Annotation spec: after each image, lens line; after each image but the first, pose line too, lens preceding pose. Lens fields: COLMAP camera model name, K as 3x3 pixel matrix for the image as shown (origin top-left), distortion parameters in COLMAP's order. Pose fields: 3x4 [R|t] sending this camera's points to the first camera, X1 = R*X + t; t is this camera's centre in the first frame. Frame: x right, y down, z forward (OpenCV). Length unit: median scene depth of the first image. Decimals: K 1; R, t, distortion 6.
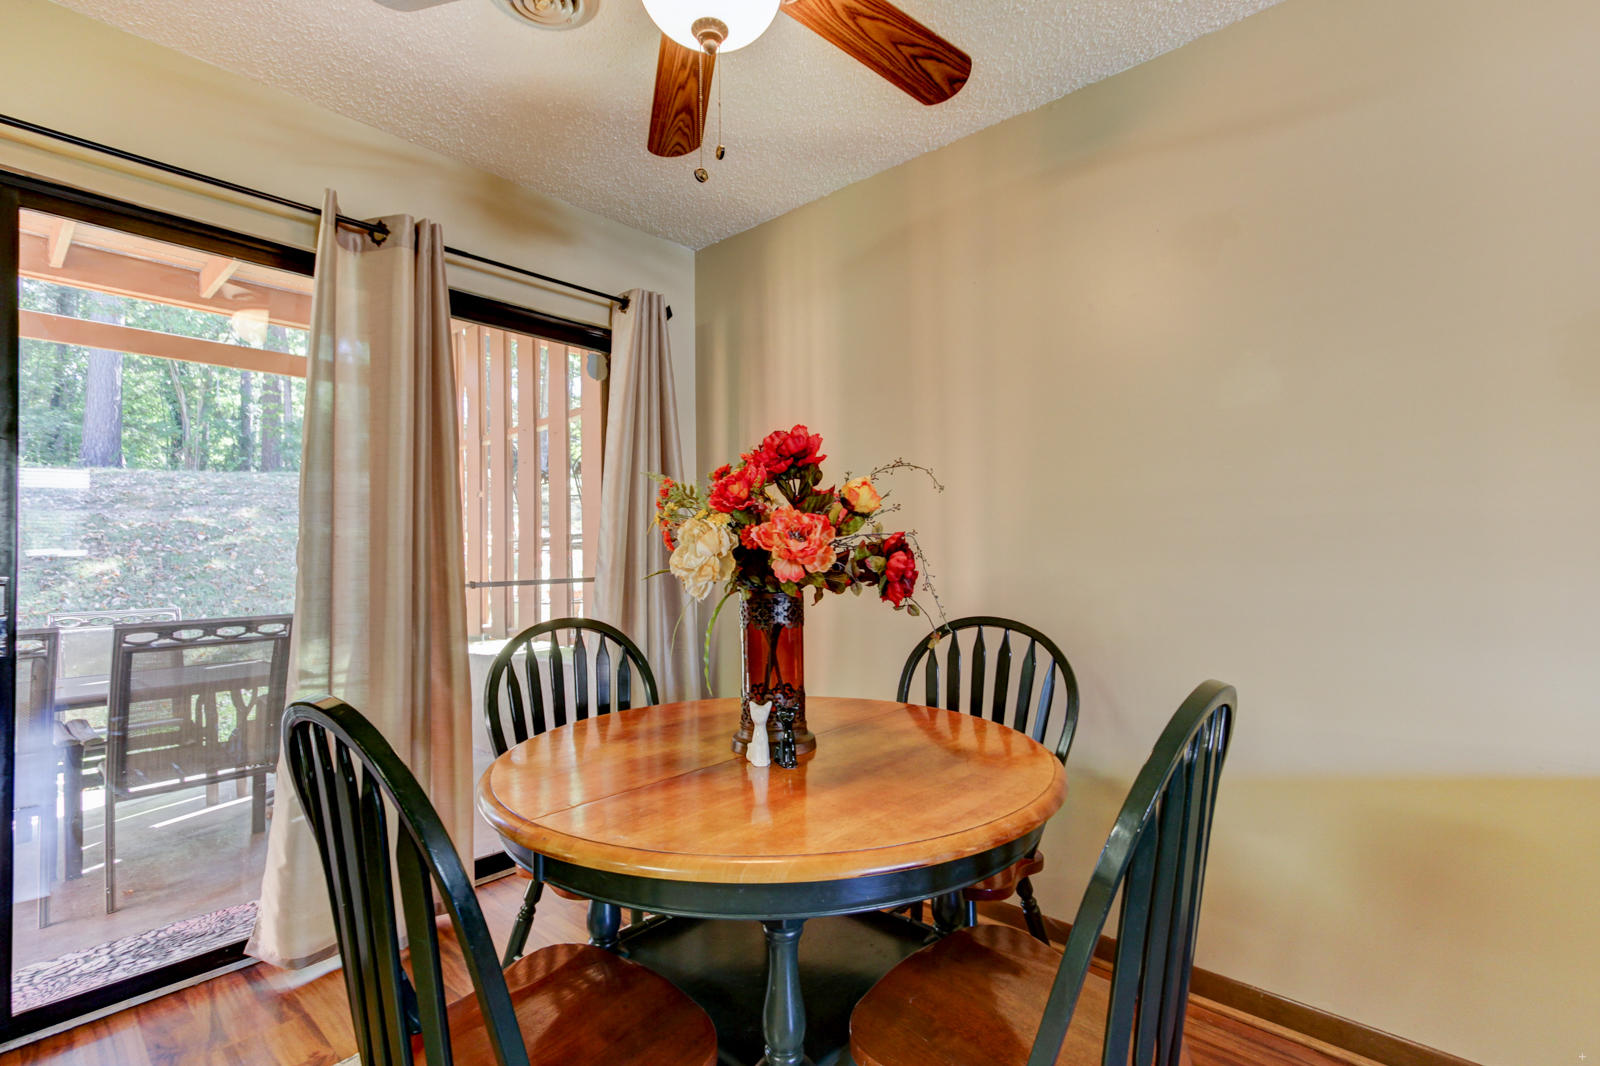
lens RADIAL K [[742.7, 0, 796.4], [0, 742.7, 537.4], [0, 0, 1]] dist [0.002585, 0.002879]
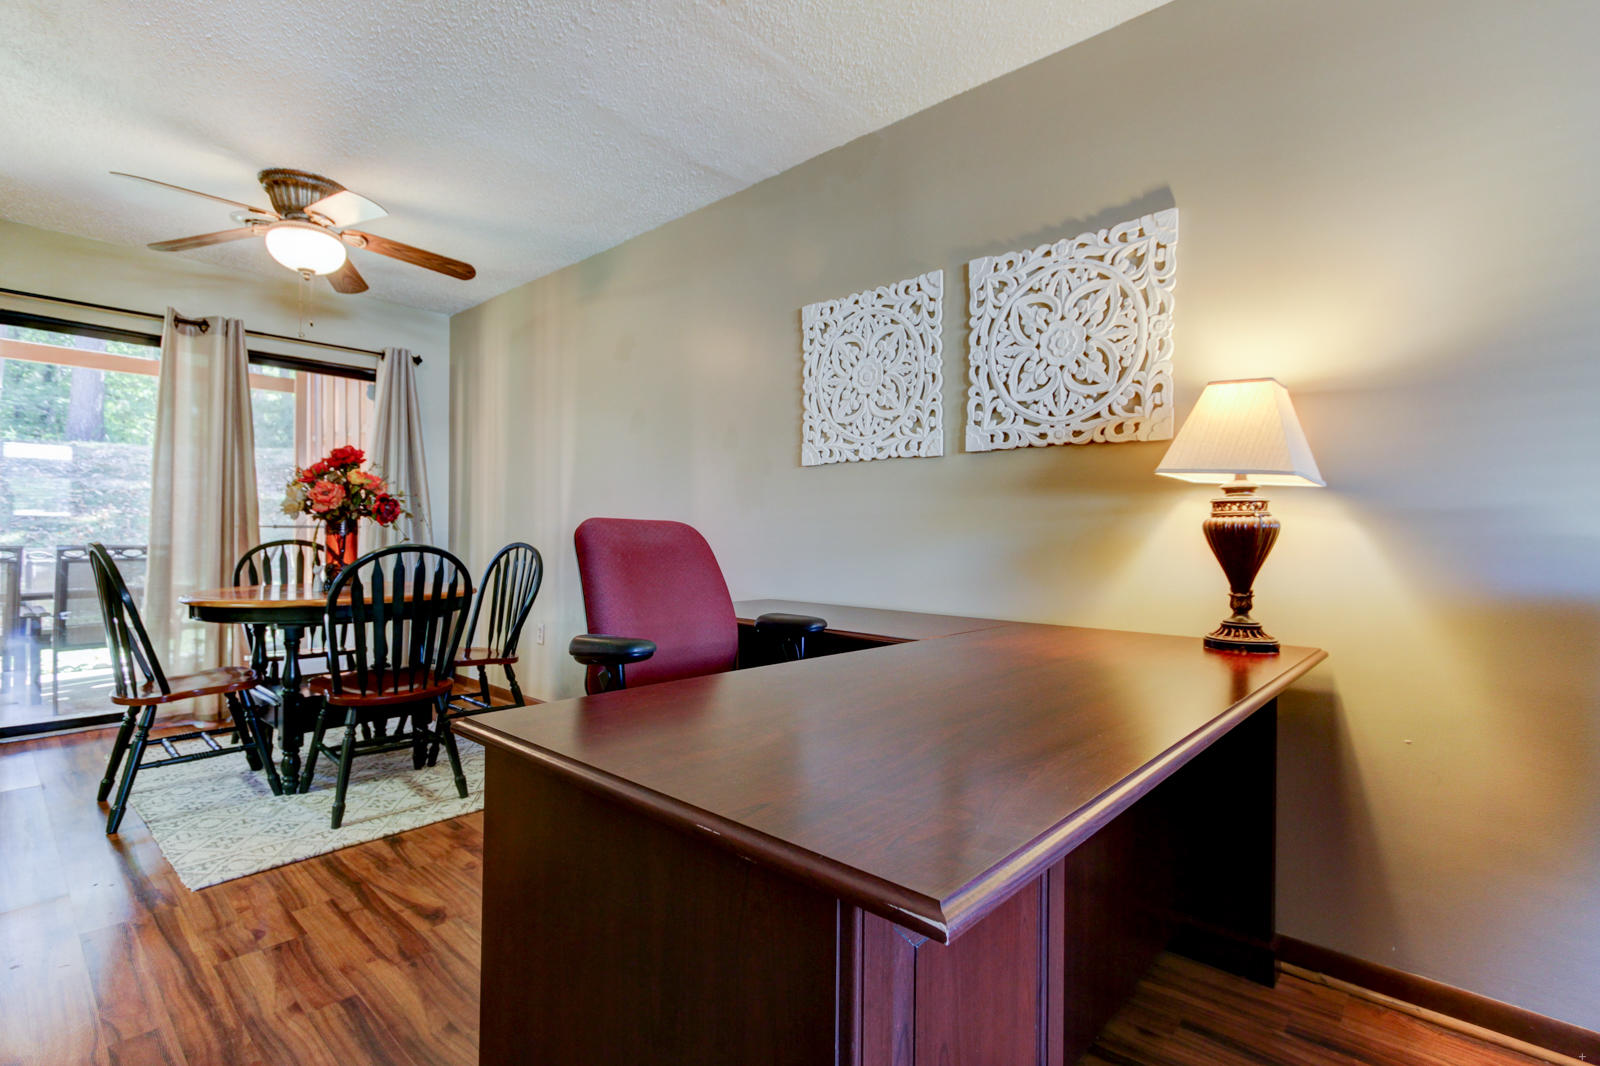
lens RADIAL K [[742.7, 0, 806.0], [0, 742.7, 526.4], [0, 0, 1]] dist [0.002585, 0.002879]
pose [[0.999799, 0.018357, 0.008105, 0.691863], [-0.018430, 0.999790, 0.008955, 0.024565], [-0.007938, -0.009102, 0.999927, -0.634734]]
